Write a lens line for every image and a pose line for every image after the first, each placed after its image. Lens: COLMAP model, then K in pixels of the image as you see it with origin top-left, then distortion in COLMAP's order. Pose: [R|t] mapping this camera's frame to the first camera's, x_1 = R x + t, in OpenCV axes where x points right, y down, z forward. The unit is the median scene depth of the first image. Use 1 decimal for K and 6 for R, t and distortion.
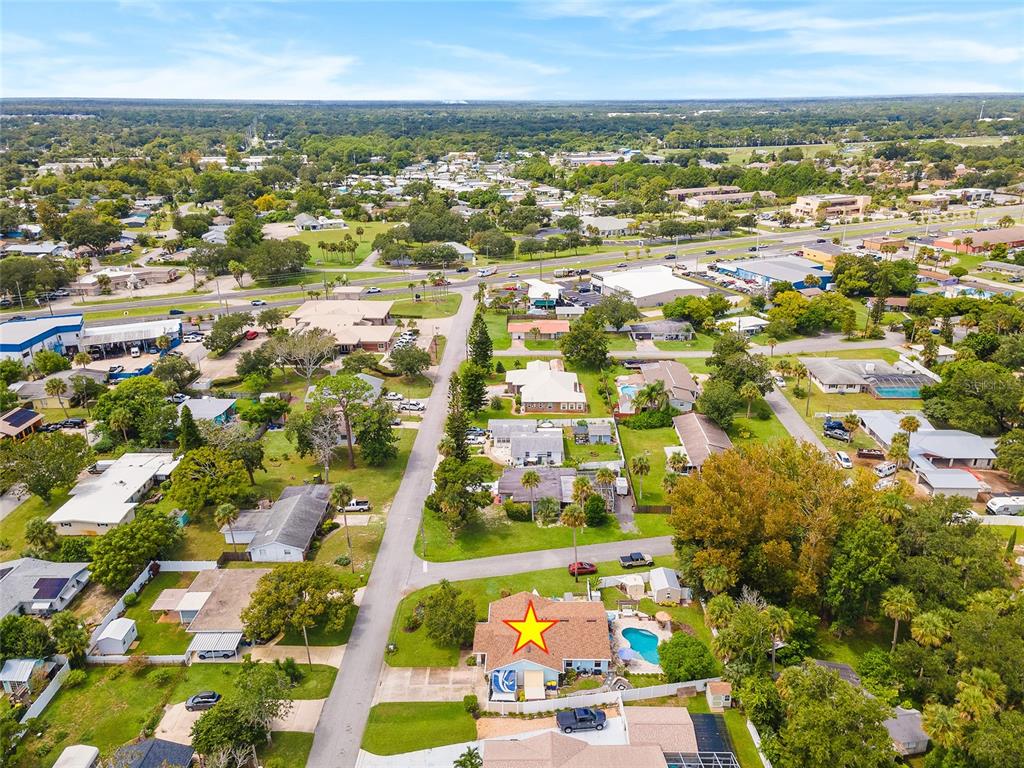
lens RADIAL K [[739.7, 0, 512.0], [0, 739.7, 384.0], [0, 0, 1]] dist [0.041484, 0.006795]
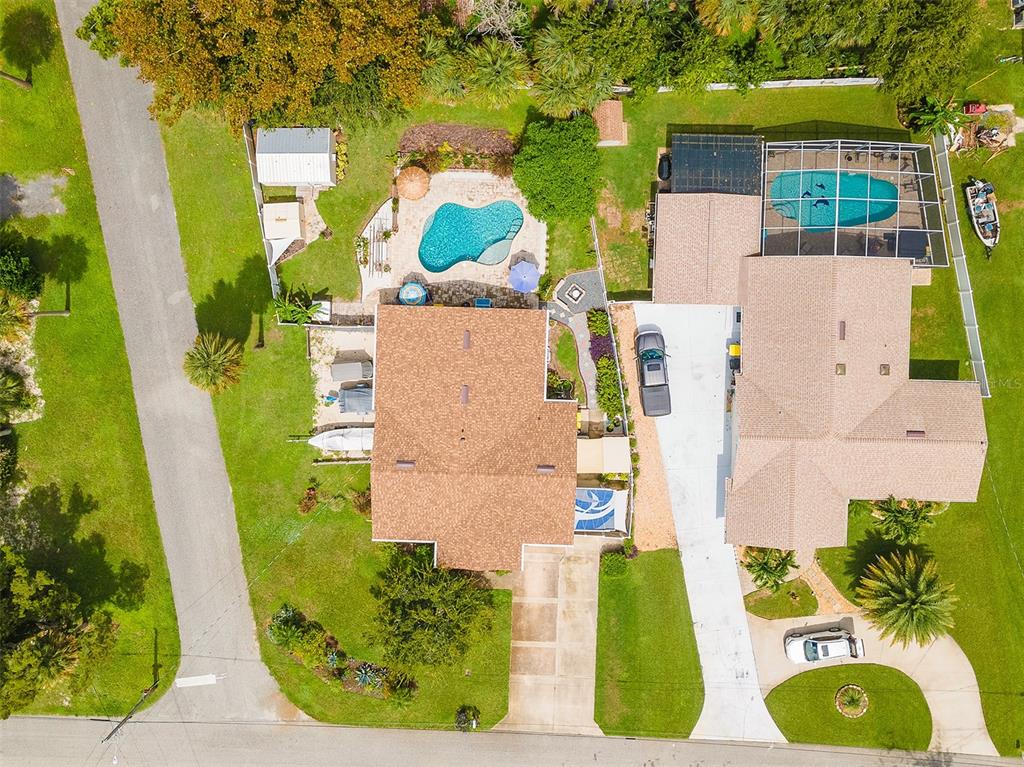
lens RADIAL K [[739.7, 0, 512.0], [0, 739.7, 383.5], [0, 0, 1]] dist [0.041484, 0.006795]
pose [[0.014617, -0.999892, -0.001401, 0.078602], [0.363673, 0.004011, 0.931518, -0.127603], [-0.931412, -0.014125, 0.363693, 0.800130]]
